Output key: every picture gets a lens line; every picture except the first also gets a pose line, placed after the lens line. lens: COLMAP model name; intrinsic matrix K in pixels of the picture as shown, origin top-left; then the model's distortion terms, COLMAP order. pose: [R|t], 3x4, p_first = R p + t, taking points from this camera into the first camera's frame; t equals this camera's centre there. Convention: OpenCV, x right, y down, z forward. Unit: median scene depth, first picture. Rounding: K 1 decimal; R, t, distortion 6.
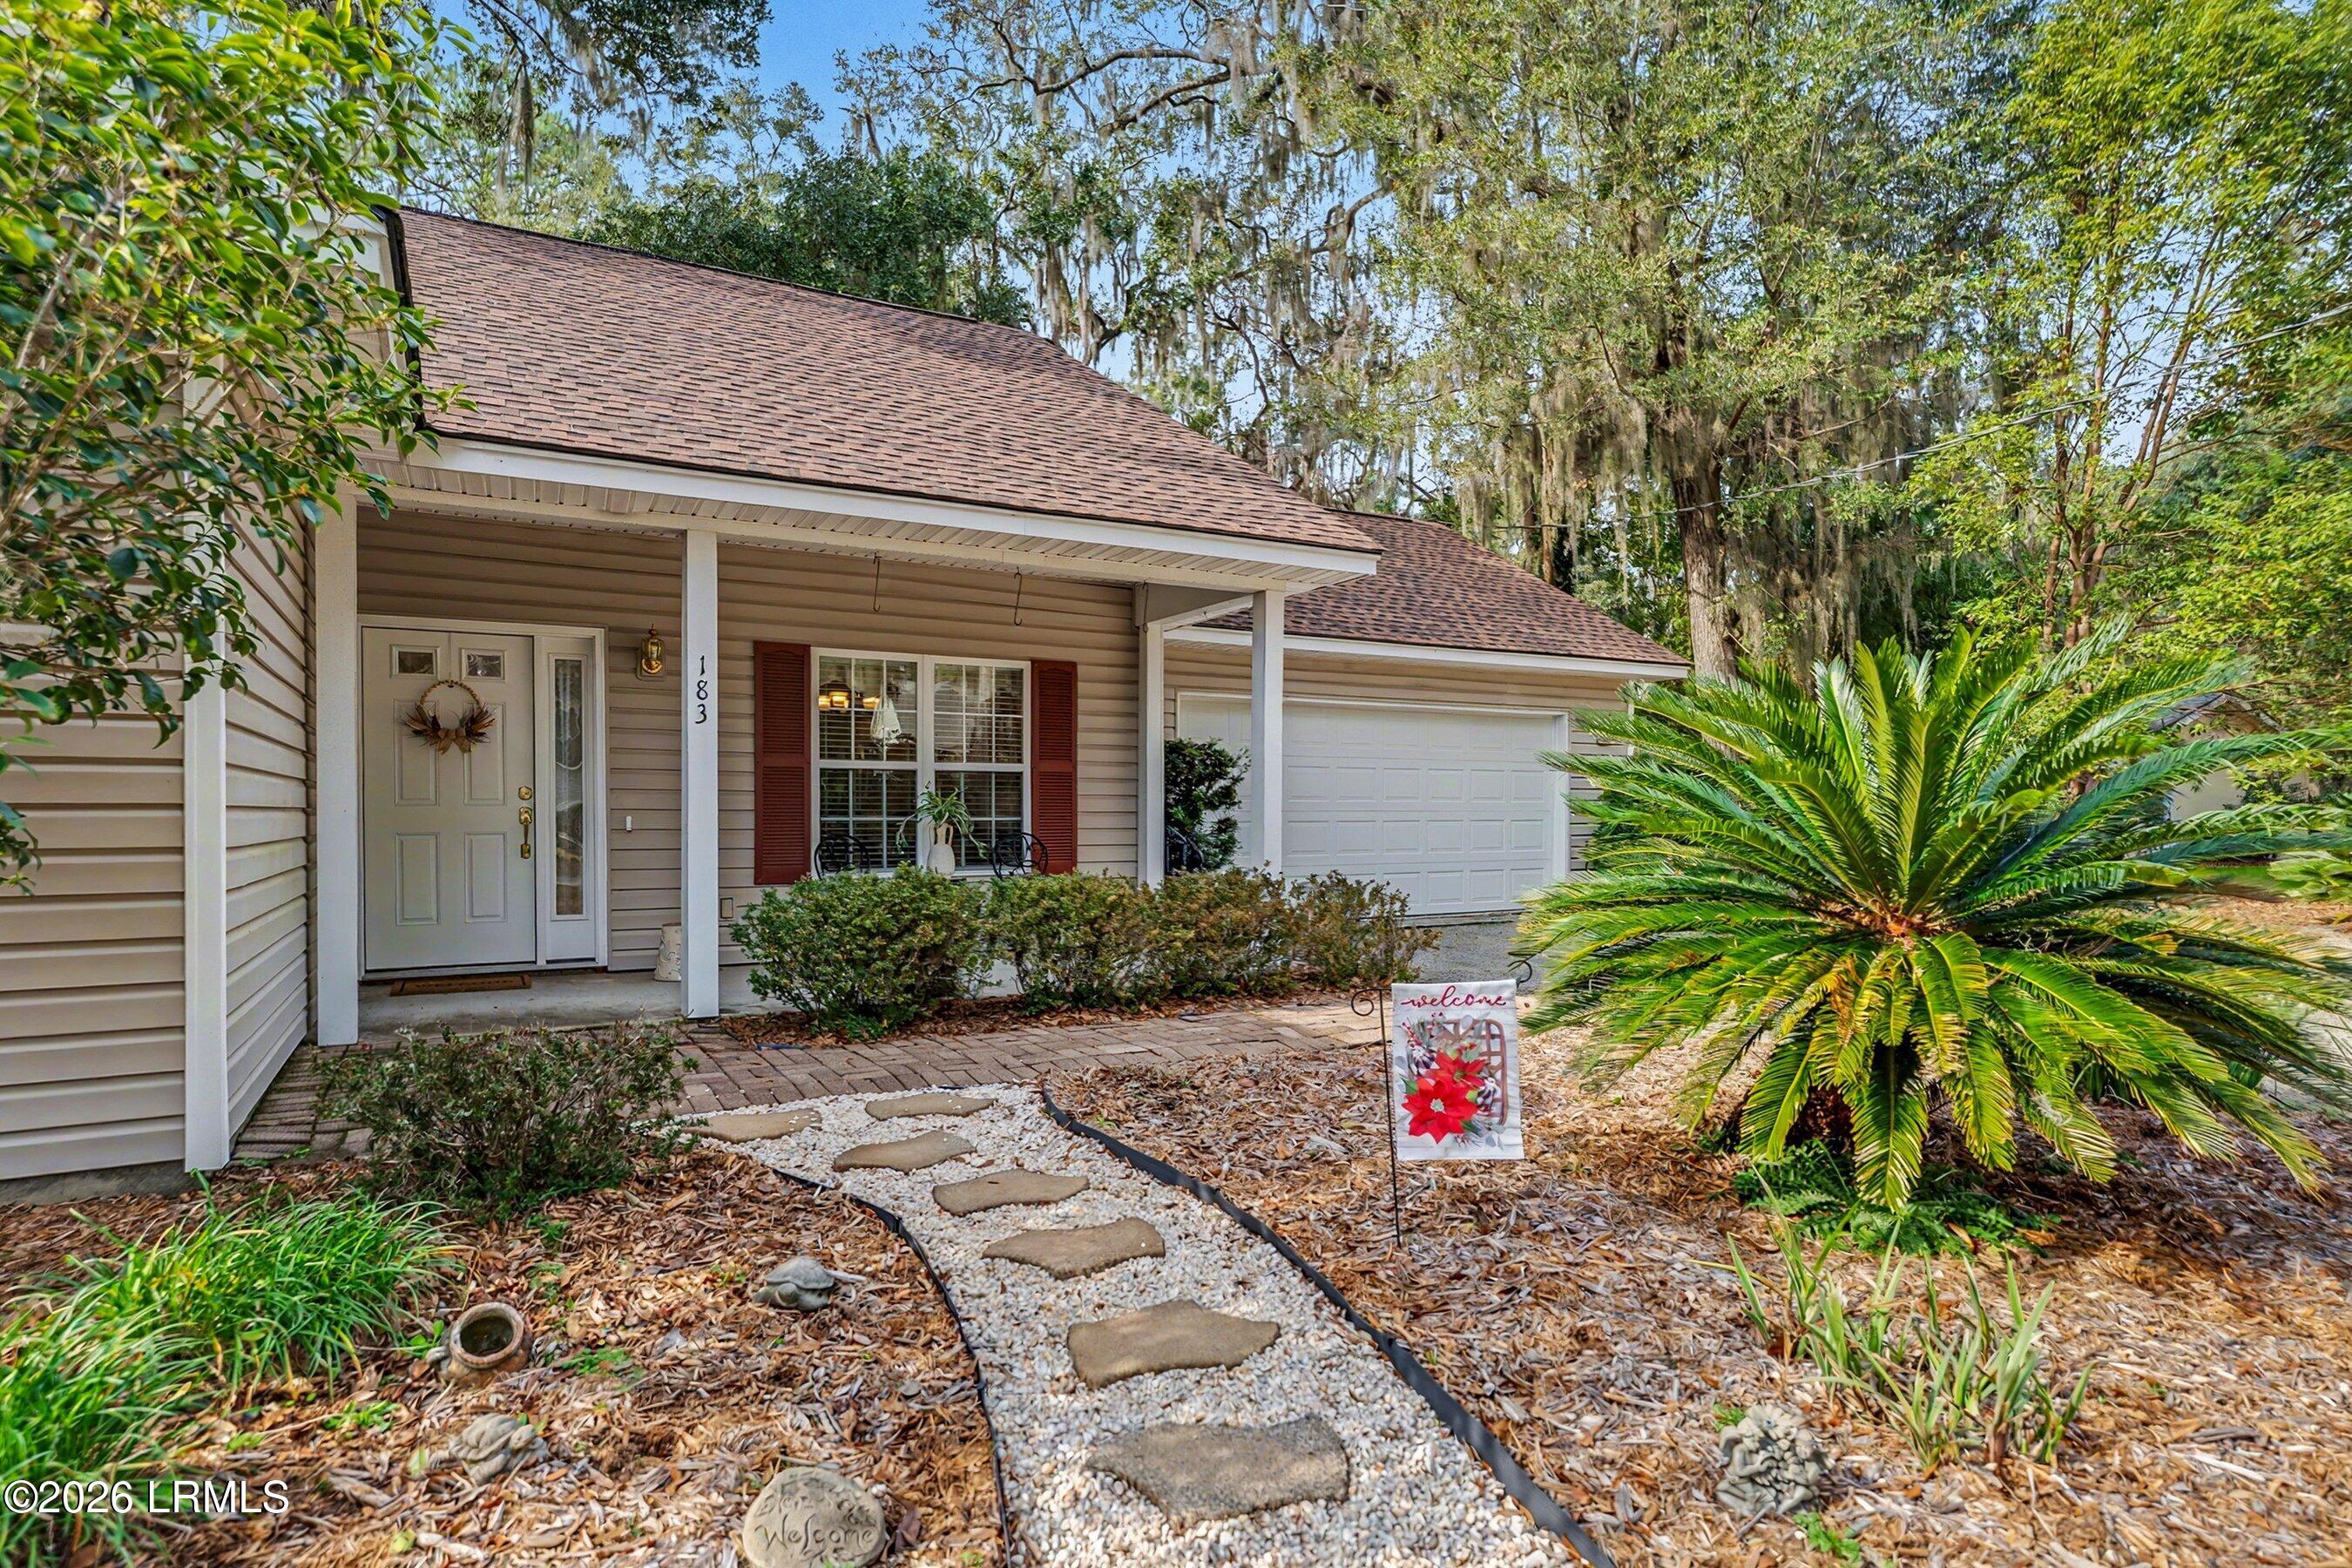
lens RADIAL K [[1222.3, 0, 1173.0], [0, 1222.3, 818.0], [0, 0, 1]] dist [-0.001612, -0.000495]
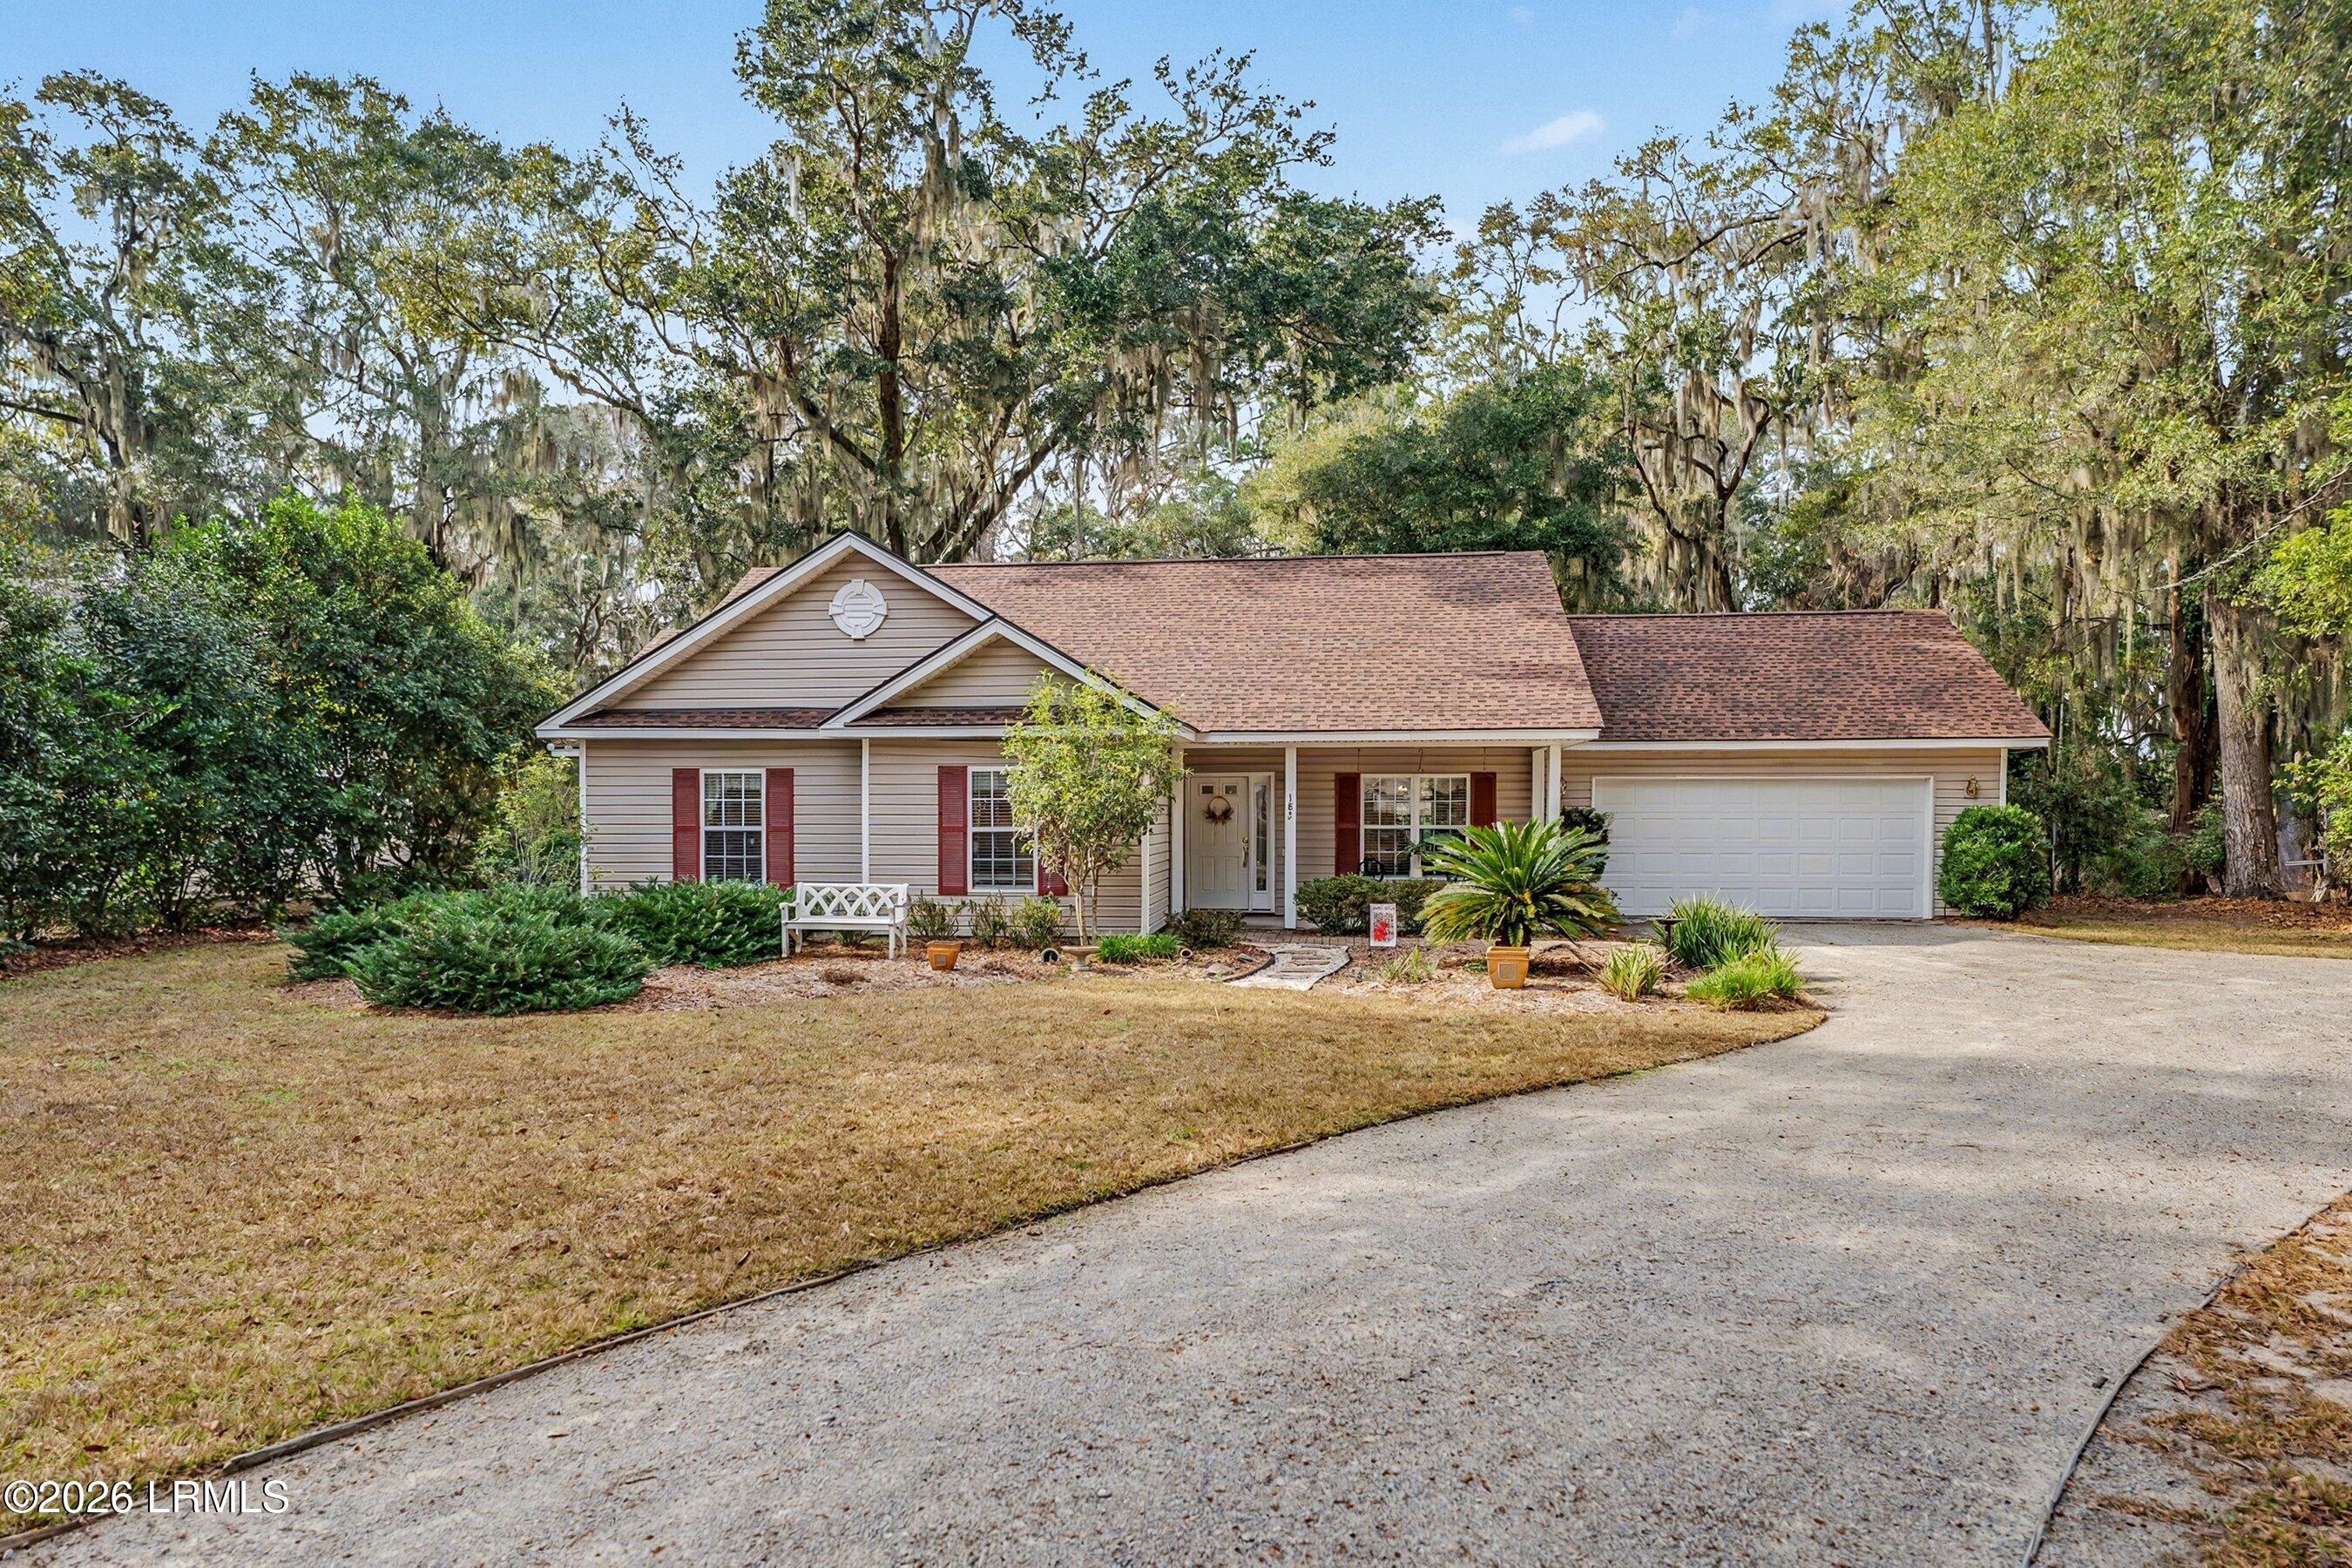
lens RADIAL K [[1475.2, 0, 1177.8], [0, 1475.2, 845.2], [0, 0, 1]] dist [0.022774, -0.000808]
pose [[0.798239, 0.023337, -0.601888, 0.952751], [-0.005874, 0.999503, 0.030964, -0.084464], [0.602312, -0.021182, 0.797980, -1.204006]]
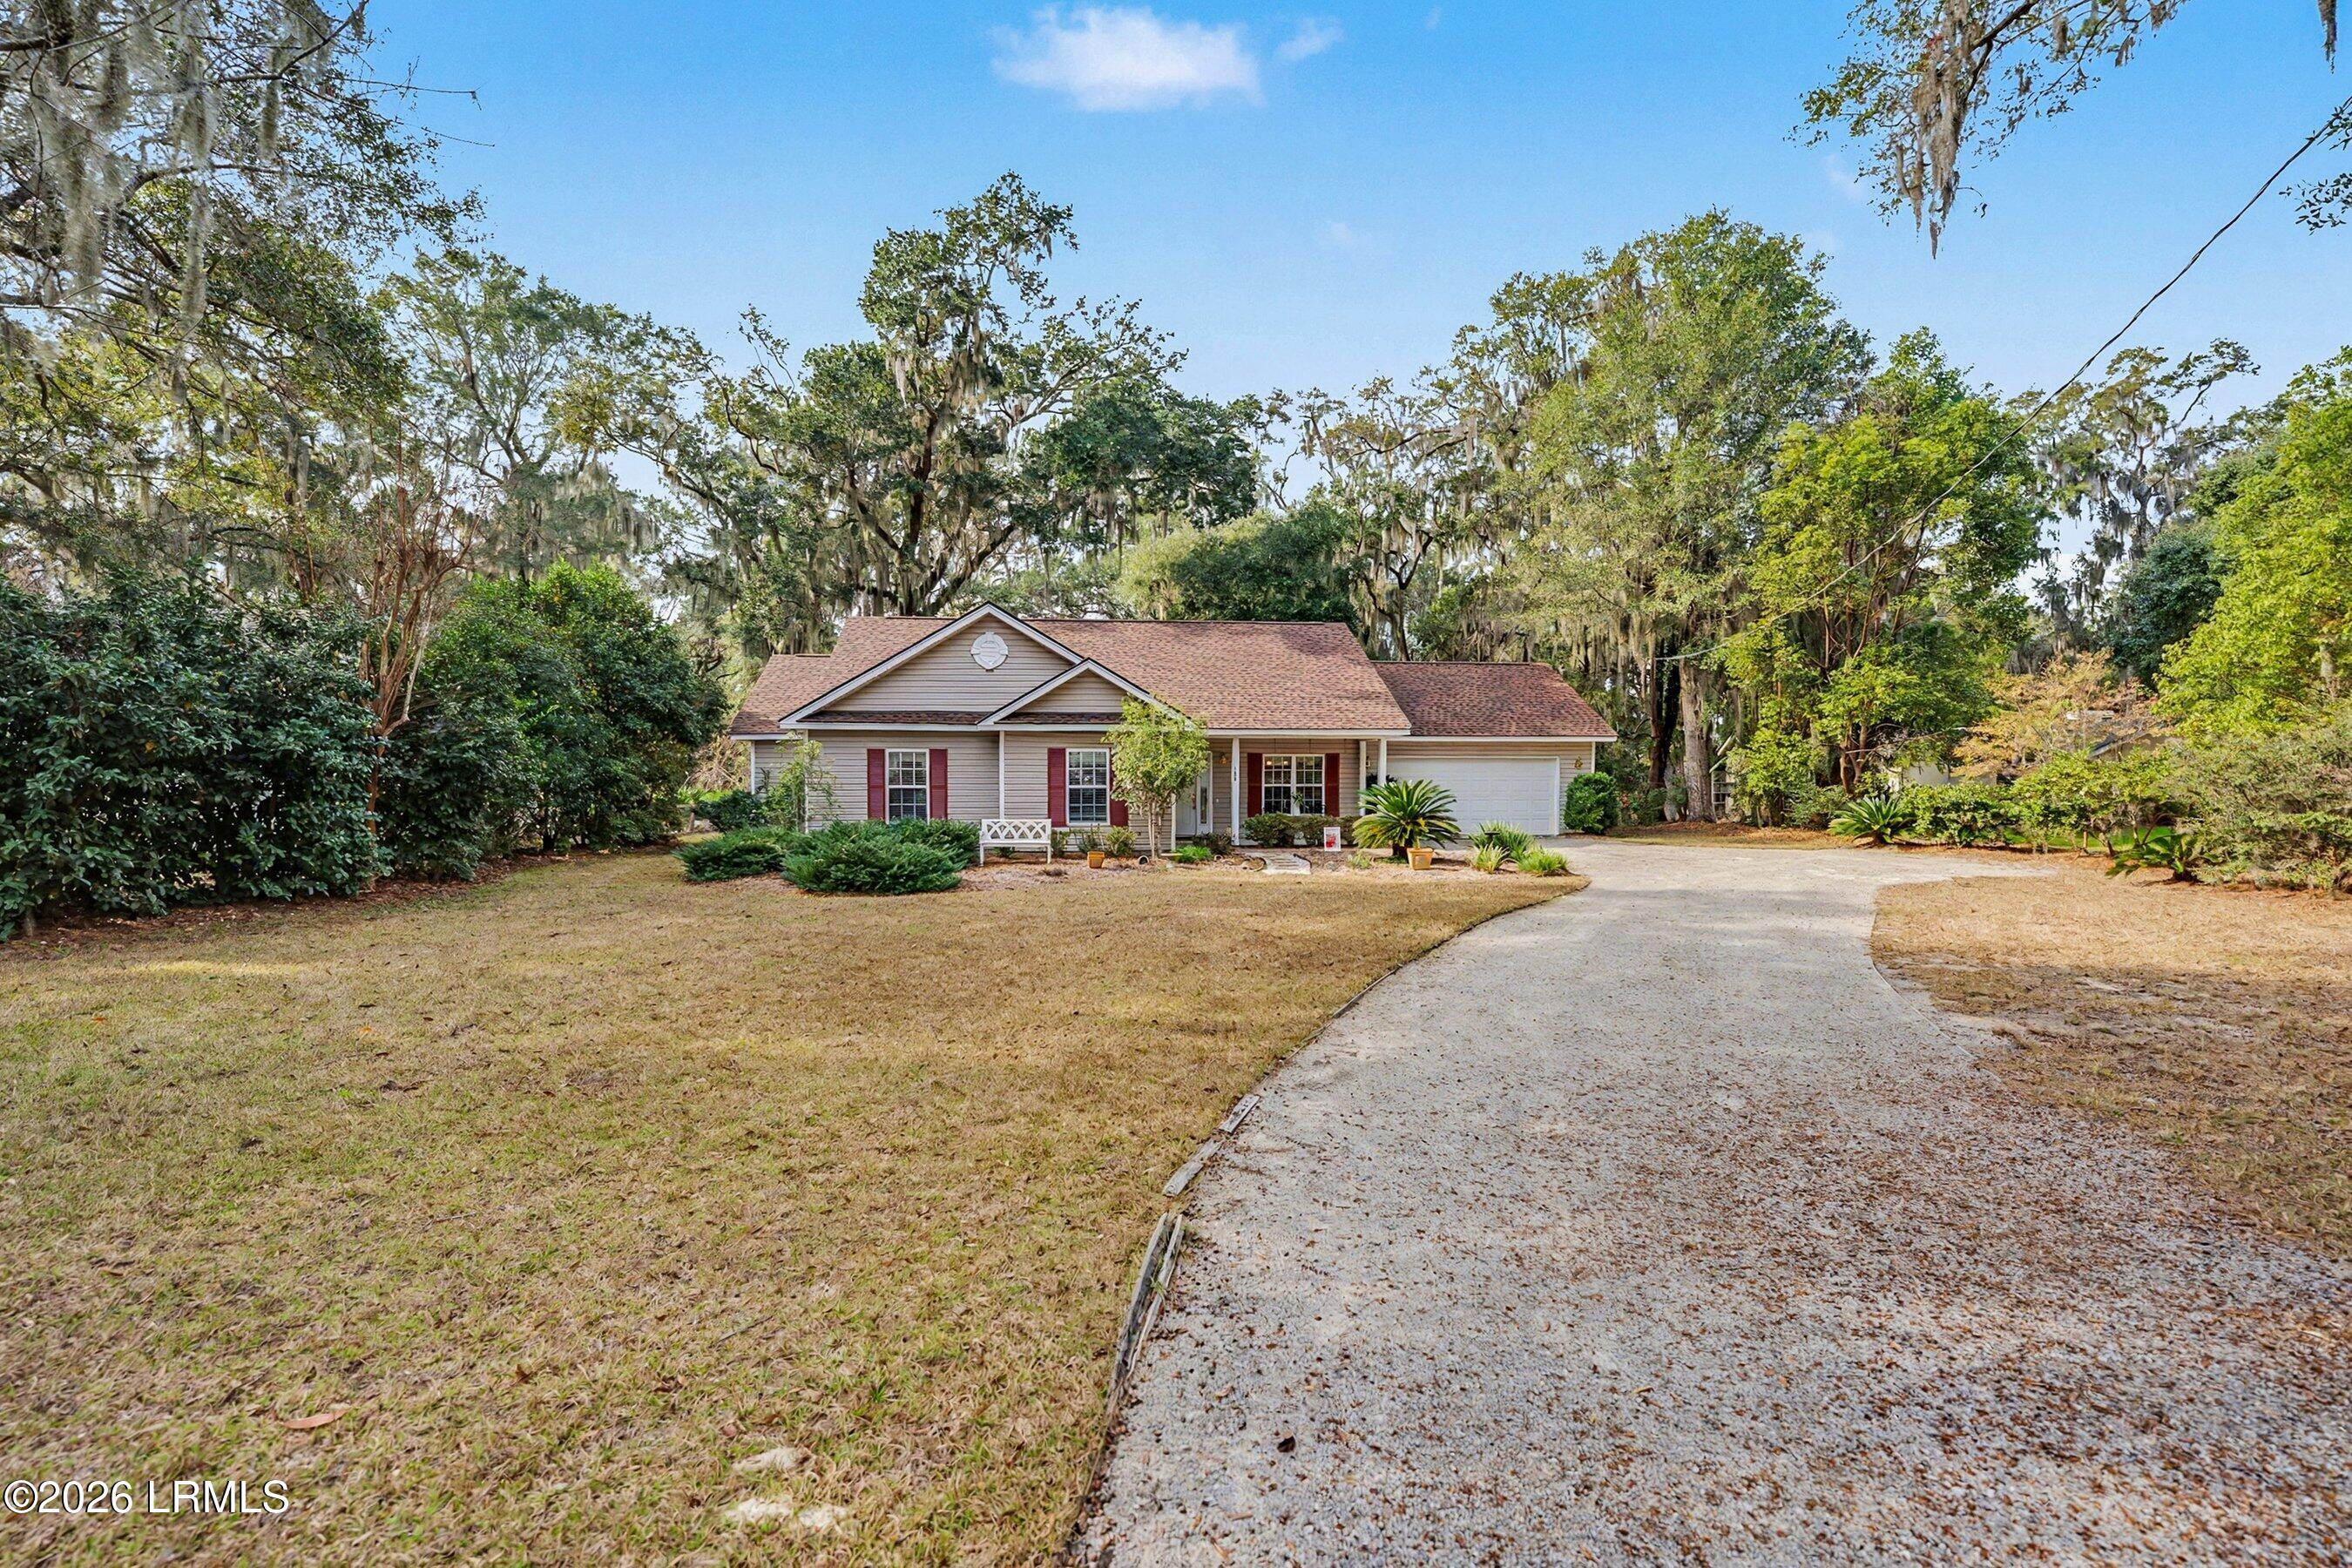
lens RADIAL K [[1042.4, 0, 1169.2], [0, 1042.4, 815.2], [0, 0, 1]] dist [-0.022997, 0.000184]
pose [[0.914130, 0.023713, -0.404728, 0.670288], [-0.006841, 0.999048, 0.043083, -0.080941], [0.405364, -0.036615, 0.913422, -1.836555]]
